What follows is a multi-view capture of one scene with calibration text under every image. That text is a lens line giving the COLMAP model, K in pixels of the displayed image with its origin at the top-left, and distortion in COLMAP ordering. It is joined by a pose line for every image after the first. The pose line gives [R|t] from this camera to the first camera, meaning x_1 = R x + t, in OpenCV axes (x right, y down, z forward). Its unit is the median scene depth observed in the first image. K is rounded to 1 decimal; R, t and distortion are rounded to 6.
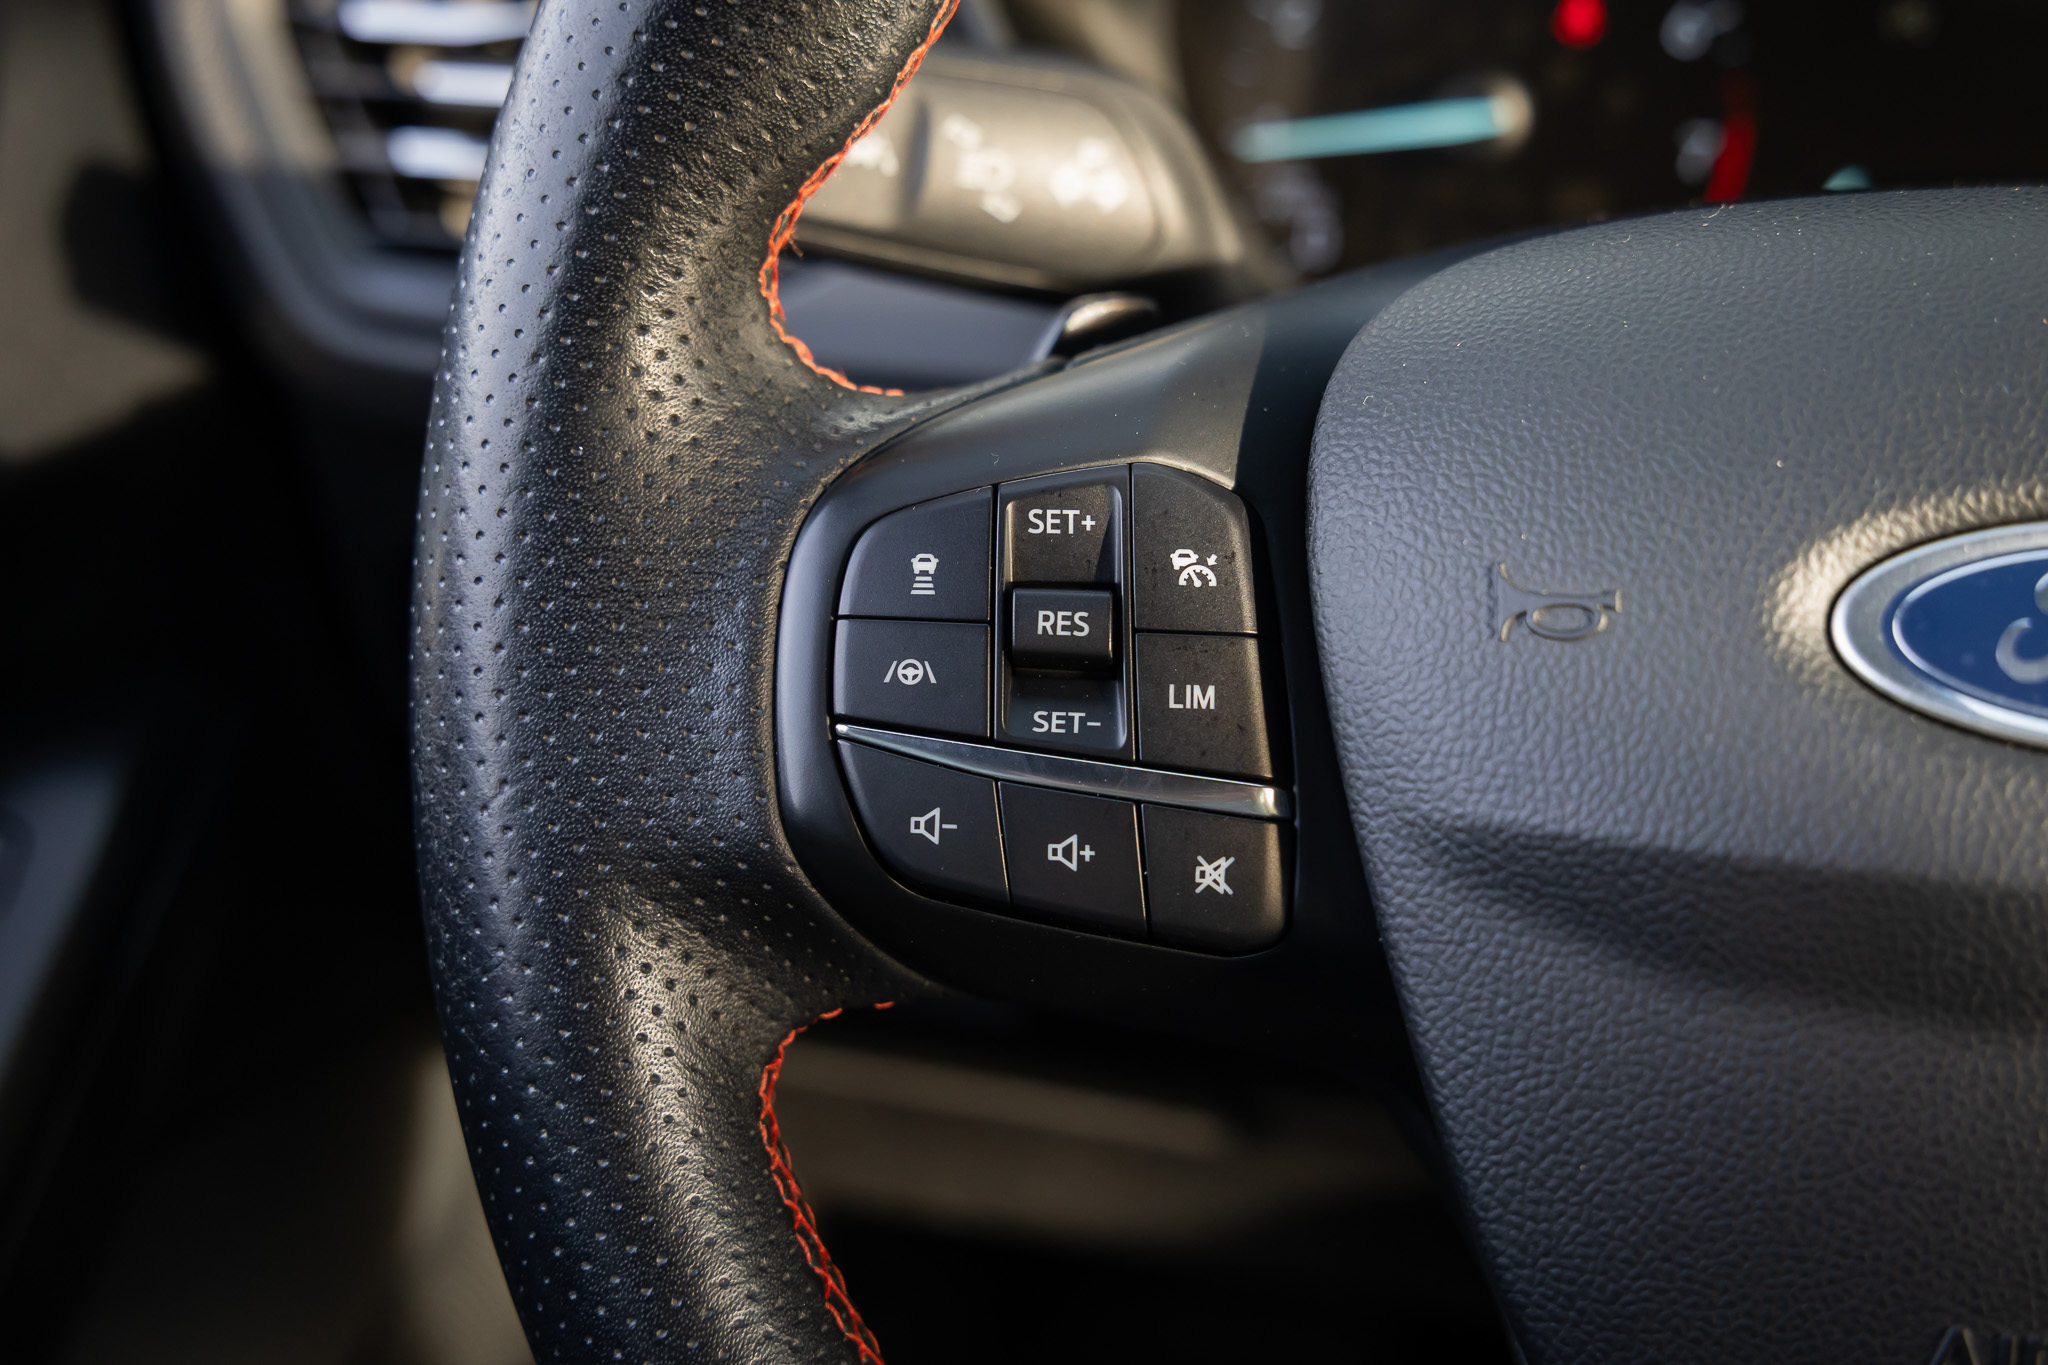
lens RADIAL K [[3402.7, 0, 1024.0], [0, 3402.7, 682.5], [0, 0, 1]] dist [0.005089, 0.003263]
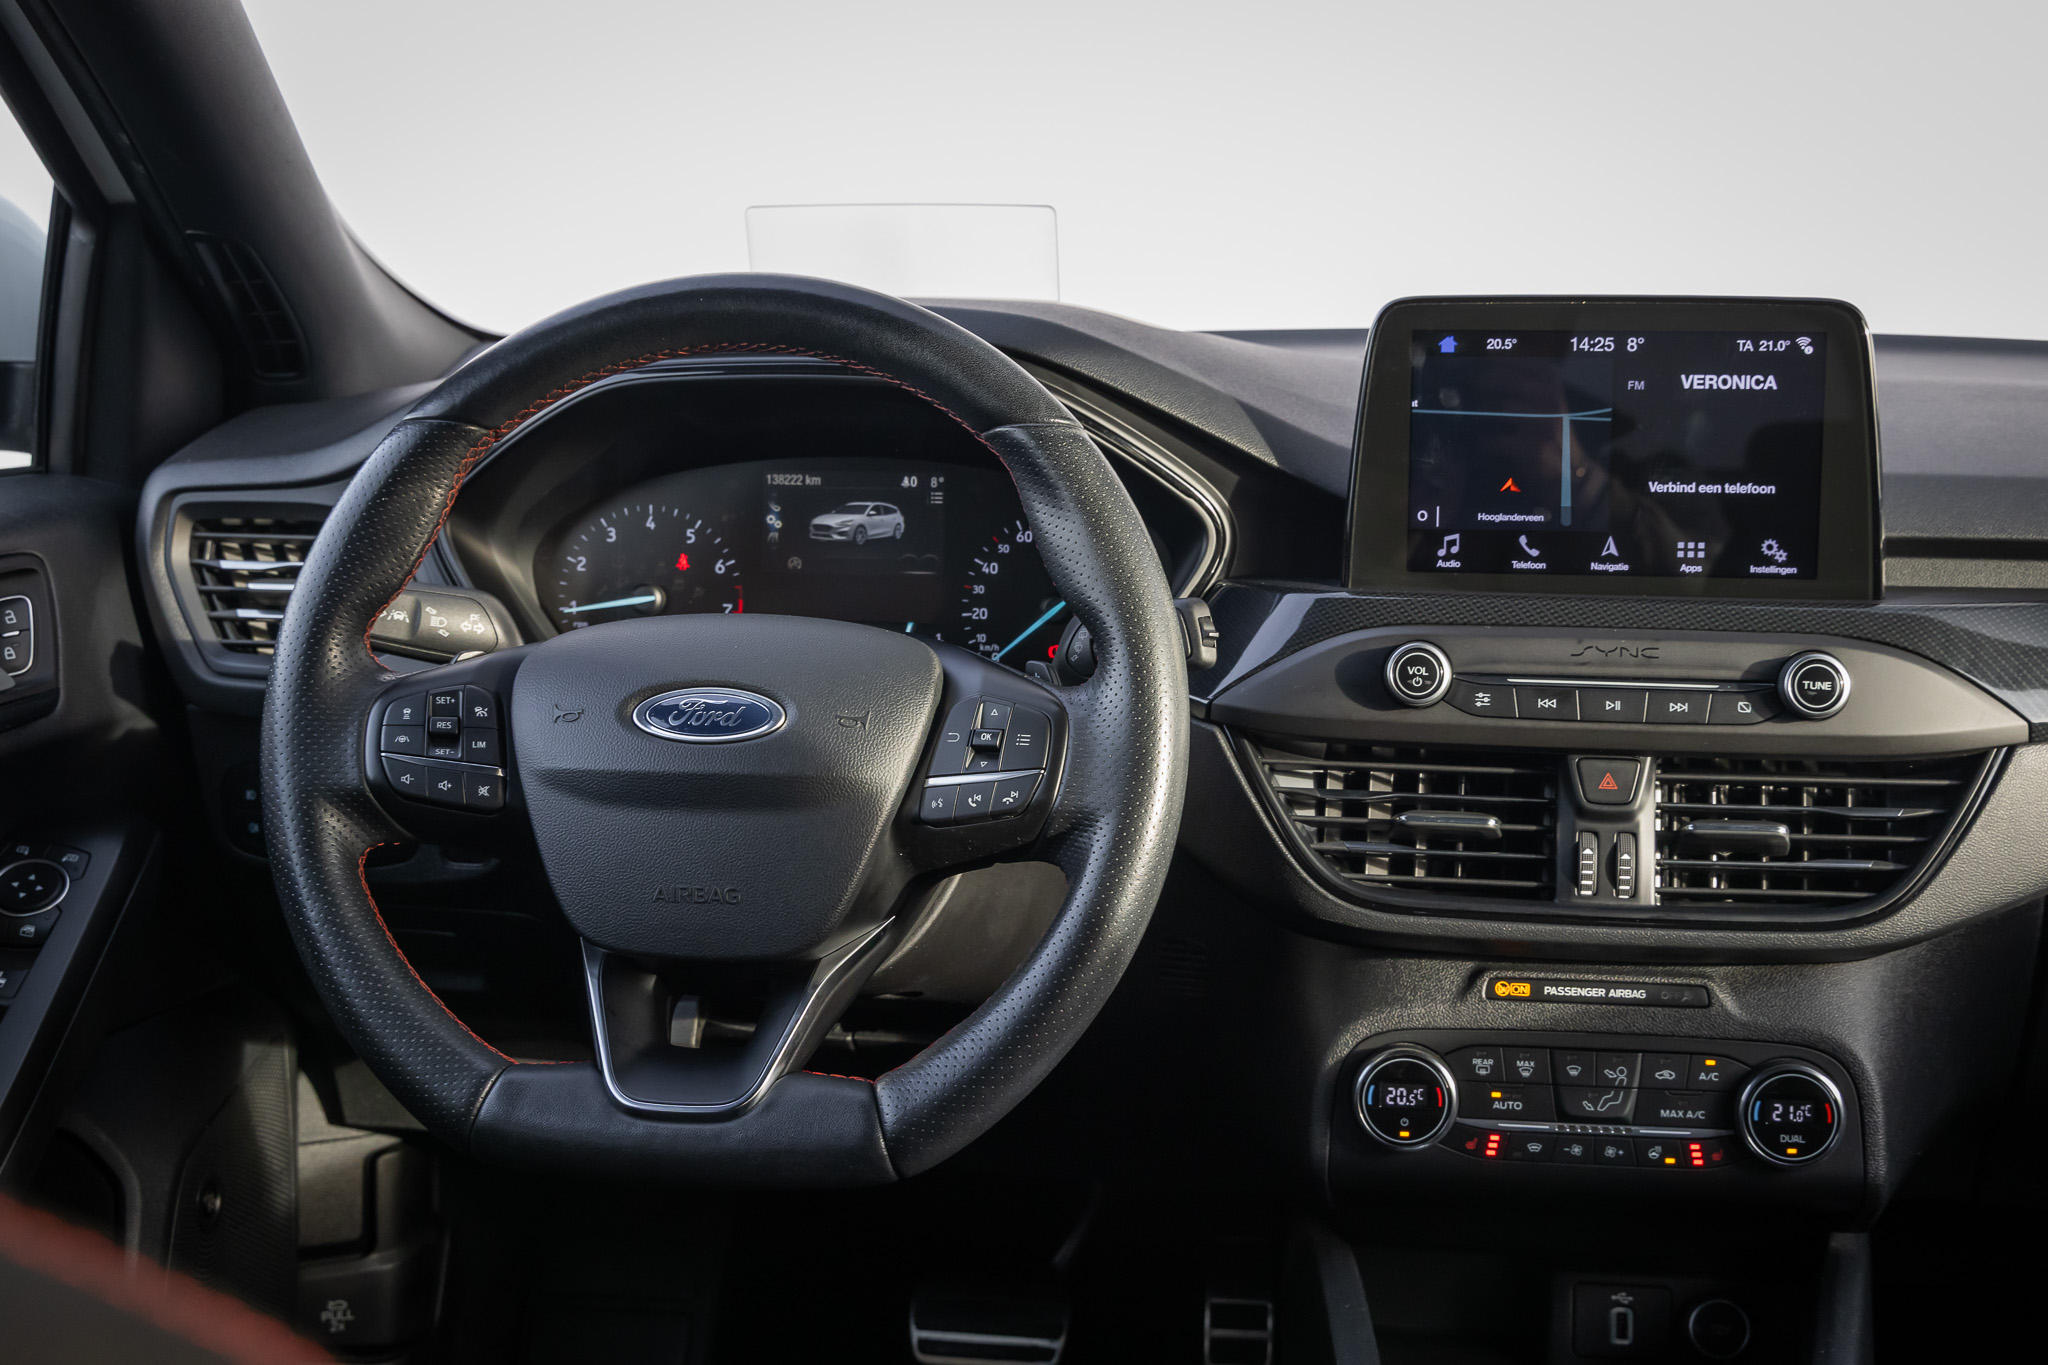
lens RADIAL K [[2628.0, 0, 1024.0], [0, 2628.0, 682.5], [0, 0, 1]] dist [0.009952, -0.026475]
pose [[0.986363, 0.007299, 0.164425, 0.161775], [0.021118, 0.985147, -0.170412, 0.434991], [-0.163227, 0.171560, 0.971558, -1.893637]]
